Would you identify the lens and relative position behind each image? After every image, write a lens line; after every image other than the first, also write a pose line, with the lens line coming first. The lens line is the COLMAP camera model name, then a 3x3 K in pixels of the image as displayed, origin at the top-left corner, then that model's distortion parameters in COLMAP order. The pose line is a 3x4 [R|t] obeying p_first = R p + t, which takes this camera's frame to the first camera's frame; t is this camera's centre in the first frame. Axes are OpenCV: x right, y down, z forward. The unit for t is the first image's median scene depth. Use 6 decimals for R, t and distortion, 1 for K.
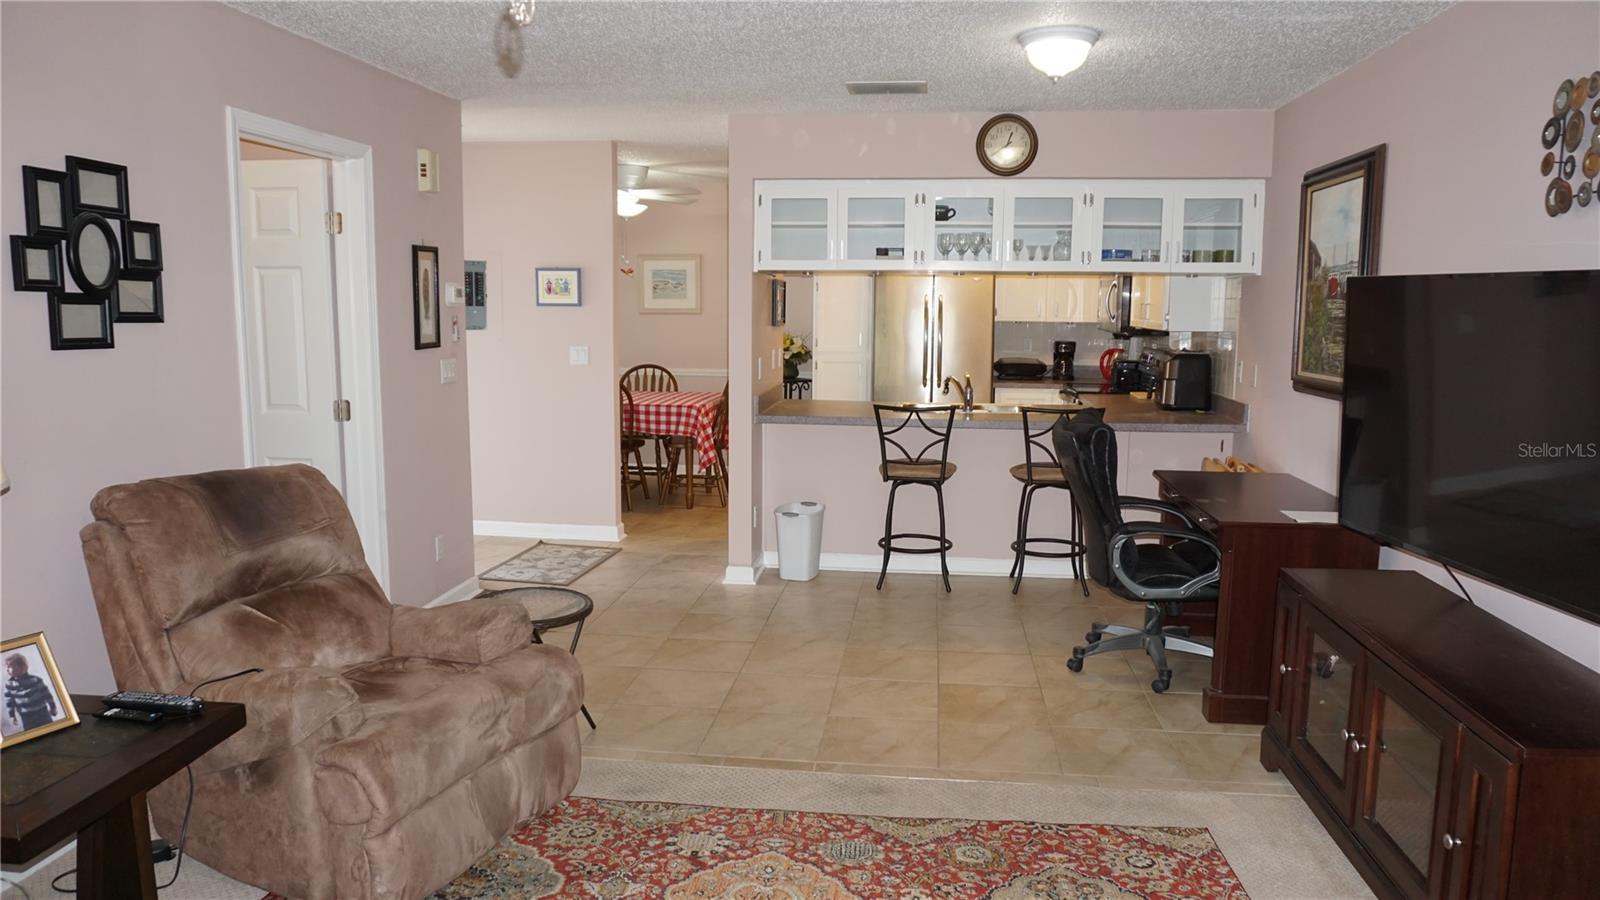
lens RADIAL K [[1074.6, 0, 803.0], [0, 1074.6, 461.0], [0, 0, 1]] dist [-0.046801, 0.025977]
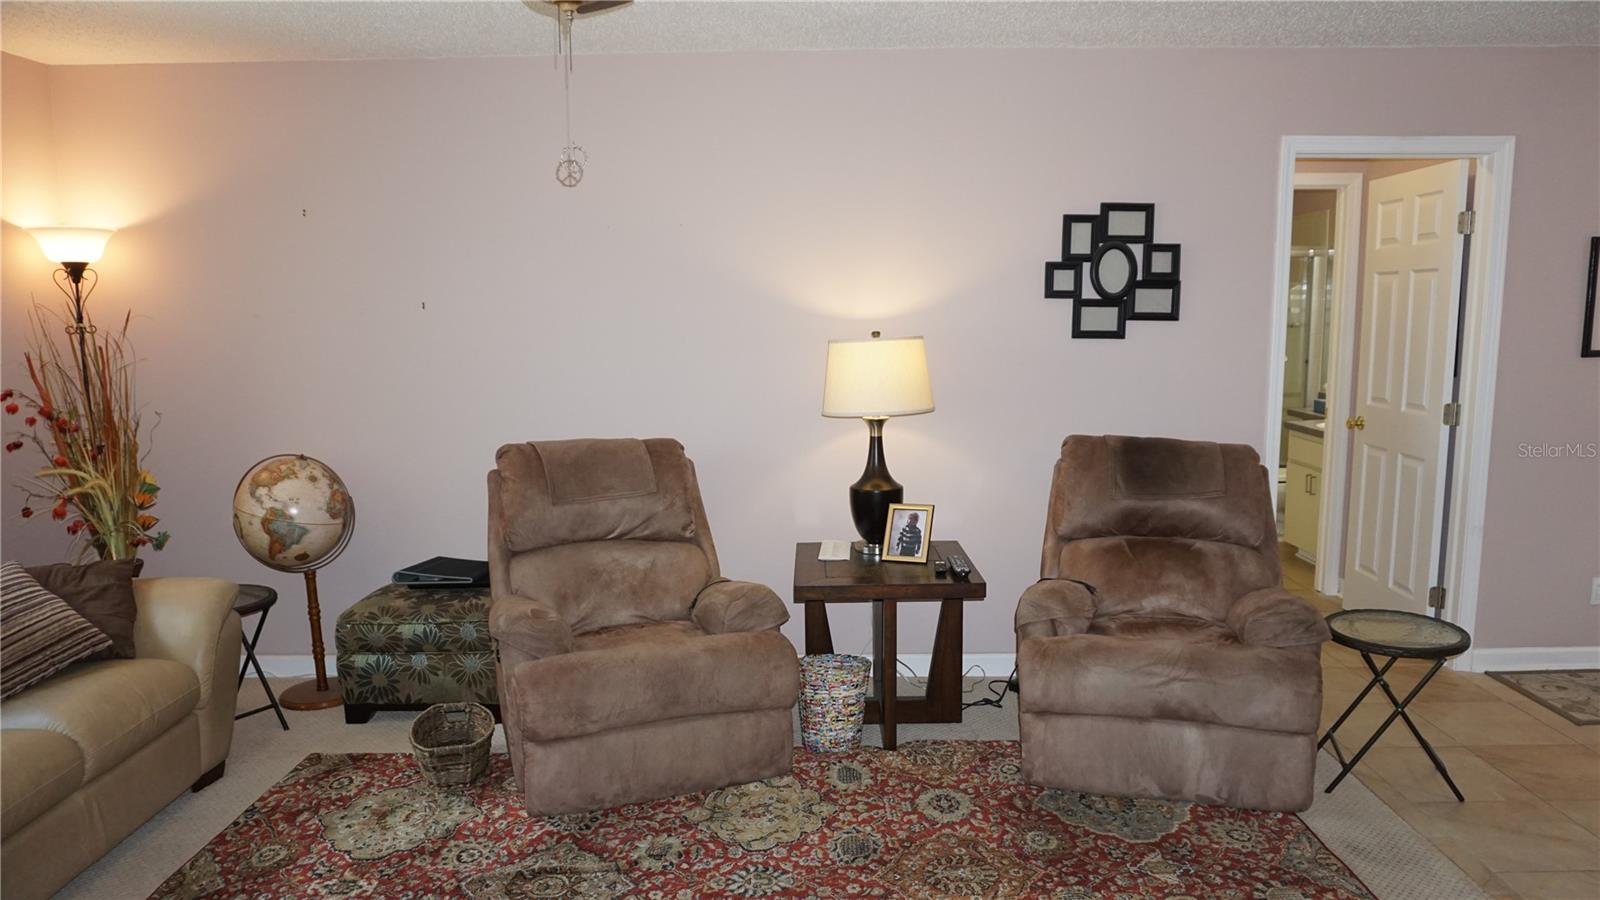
lens RADIAL K [[1074.6, 0, 803.0], [0, 1074.6, 461.0], [0, 0, 1]] dist [-0.046801, 0.025977]
pose [[0.111210, 0.128155, -0.985499, 0.651571], [-0.135165, 0.984386, 0.112757, -0.049144], [0.984562, 0.120665, 0.126796, 0.417513]]
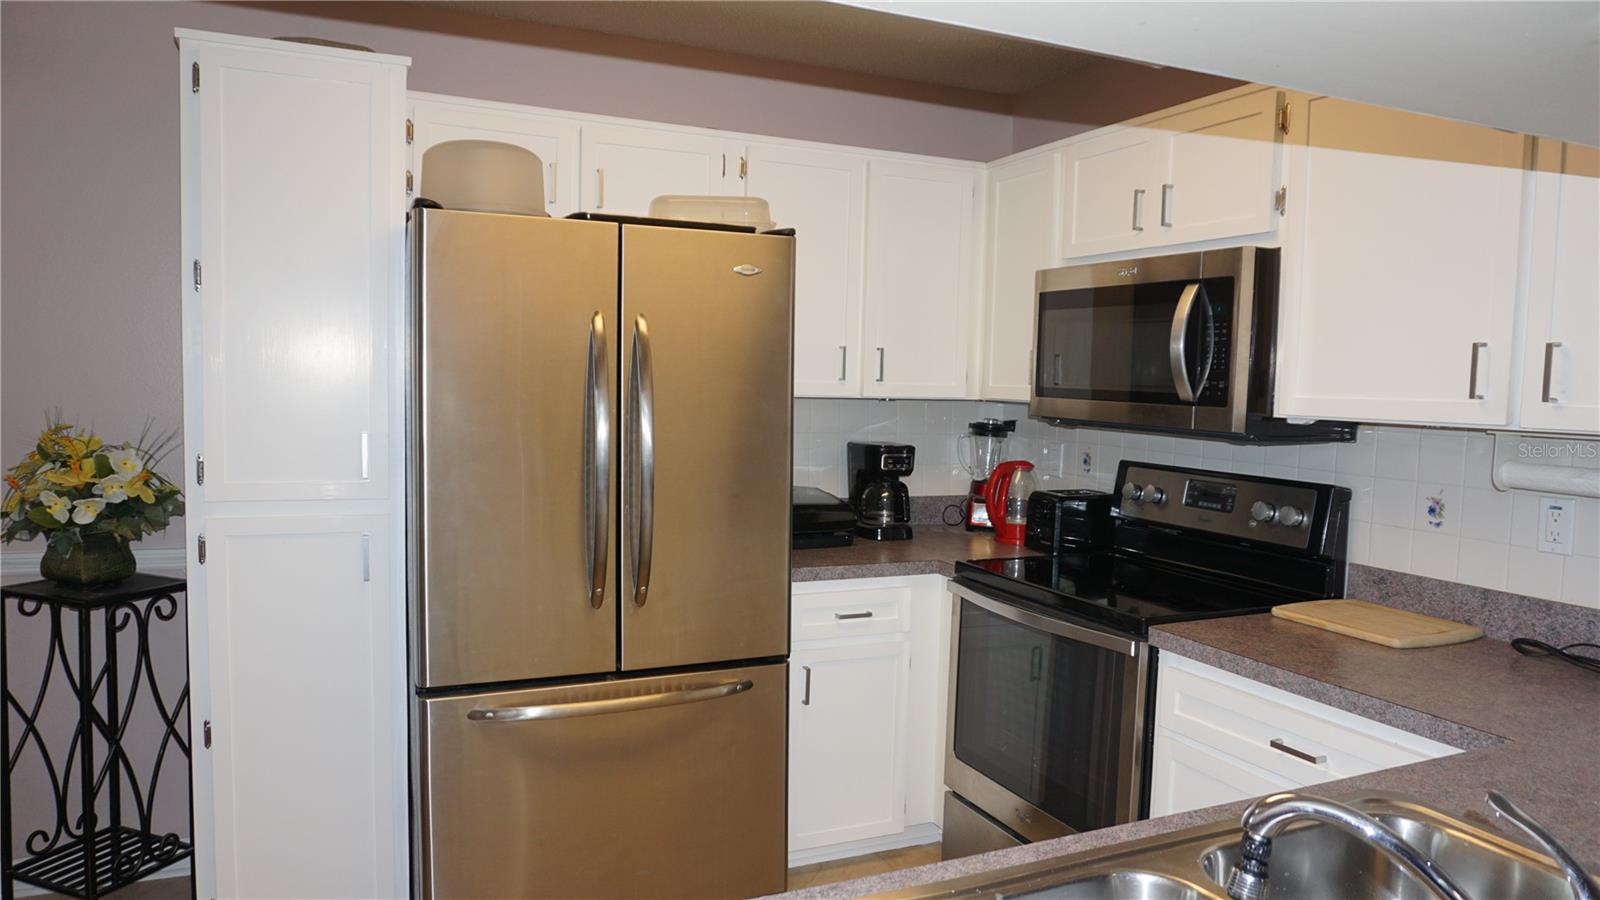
lens RADIAL K [[1057.1, 0, 779.3], [0, 1057.1, 450.2], [0, 0, 1]] dist [-0.045429, 0.001431]
pose [[0.860118, -0.024108, 0.509524, 0.010786], [0.060126, 0.996711, -0.054337, -0.239274], [-0.506539, 0.077372, 0.858739, 1.797638]]
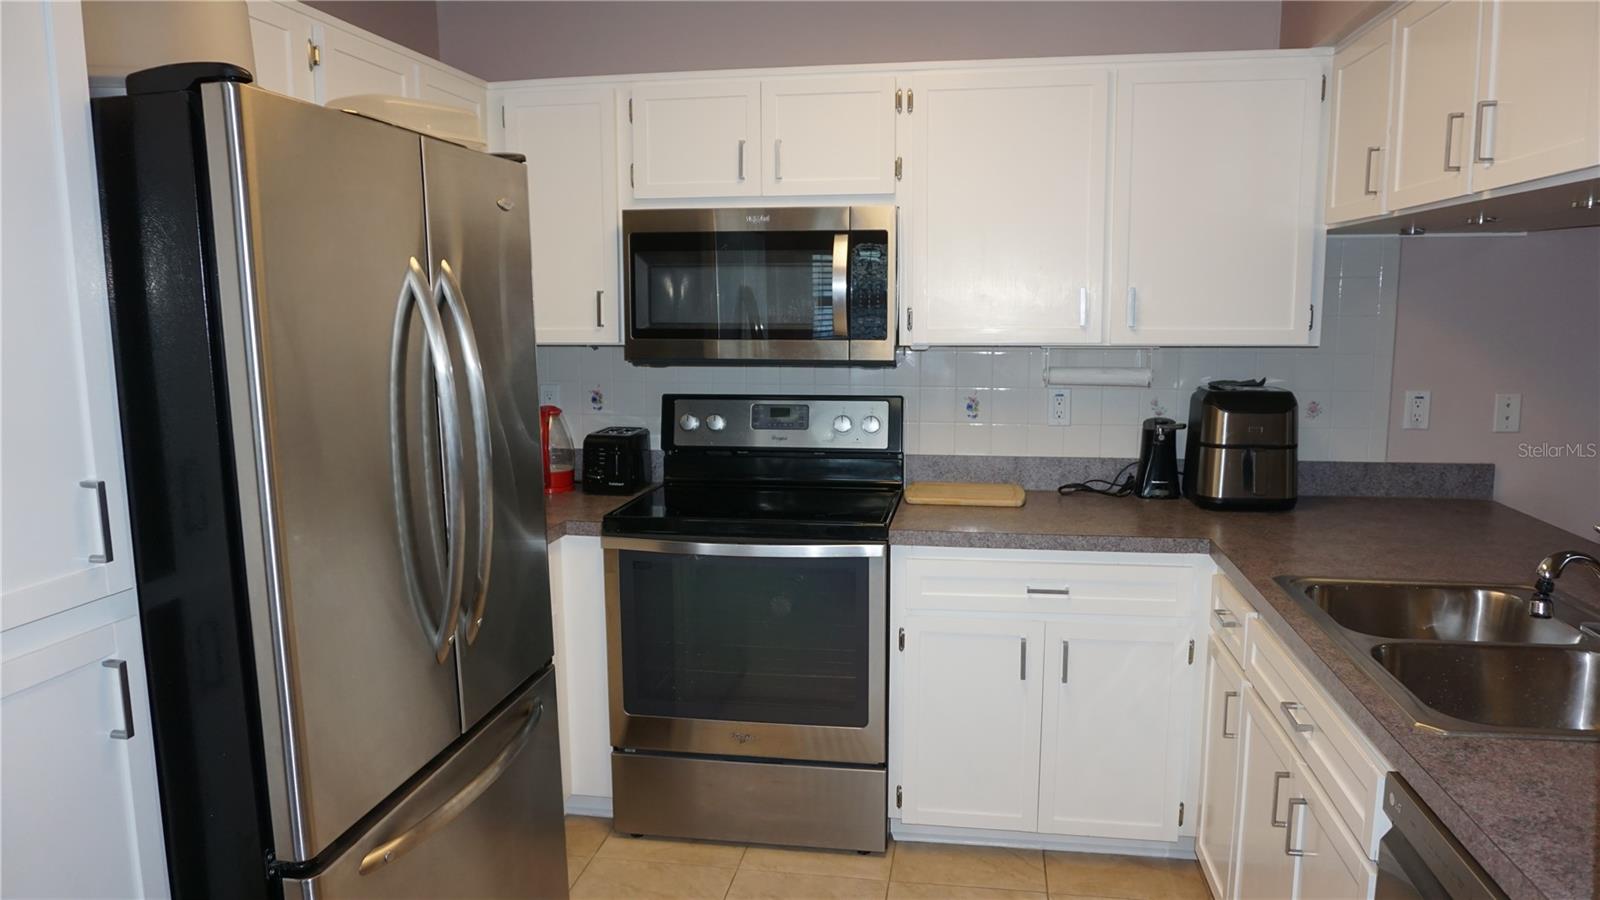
lens RADIAL K [[1091.9, 0, 804.6], [0, 1091.9, 457.0], [0, 0, 1]] dist [-0.046864, 0.030932]
pose [[0.034668, -0.154758, 0.987344, -0.281668], [0.153752, 0.977002, 0.147739, -0.344735], [-0.987501, 0.146684, 0.057665, 2.315325]]
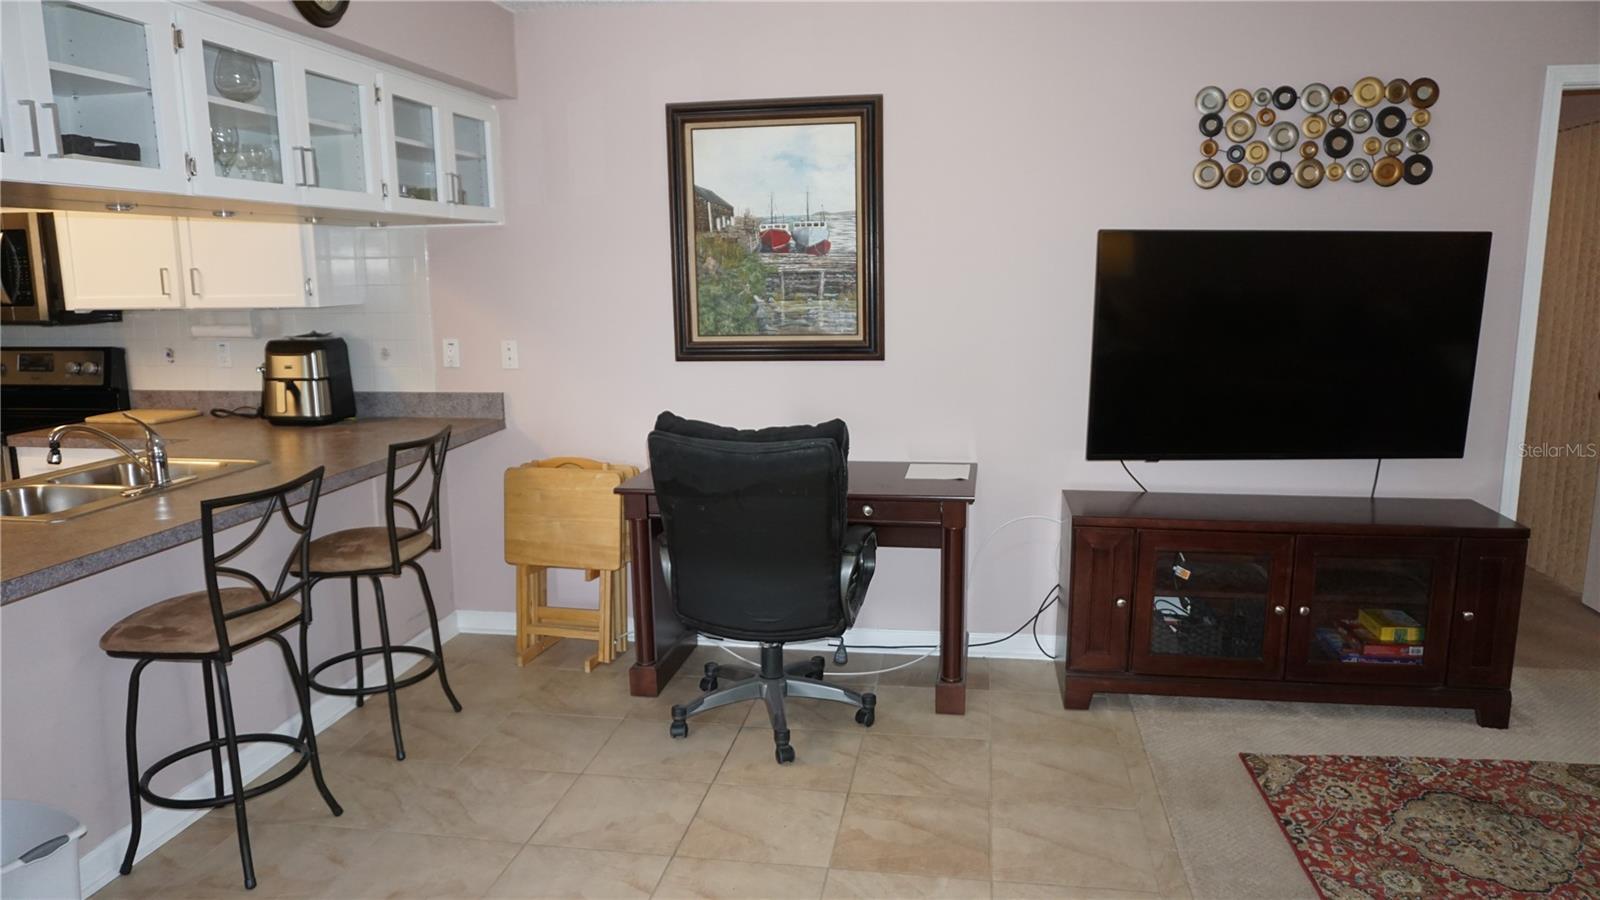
lens RADIAL K [[1091.9, 0, 804.6], [0, 1091.9, 457.0], [0, 0, 1]] dist [-0.046864, 0.030932]
pose [[0.035698, -0.181805, 0.982686, -0.627125], [0.156249, 0.972236, 0.174196, -0.193164], [-0.987072, 0.147326, 0.063114, 1.288019]]
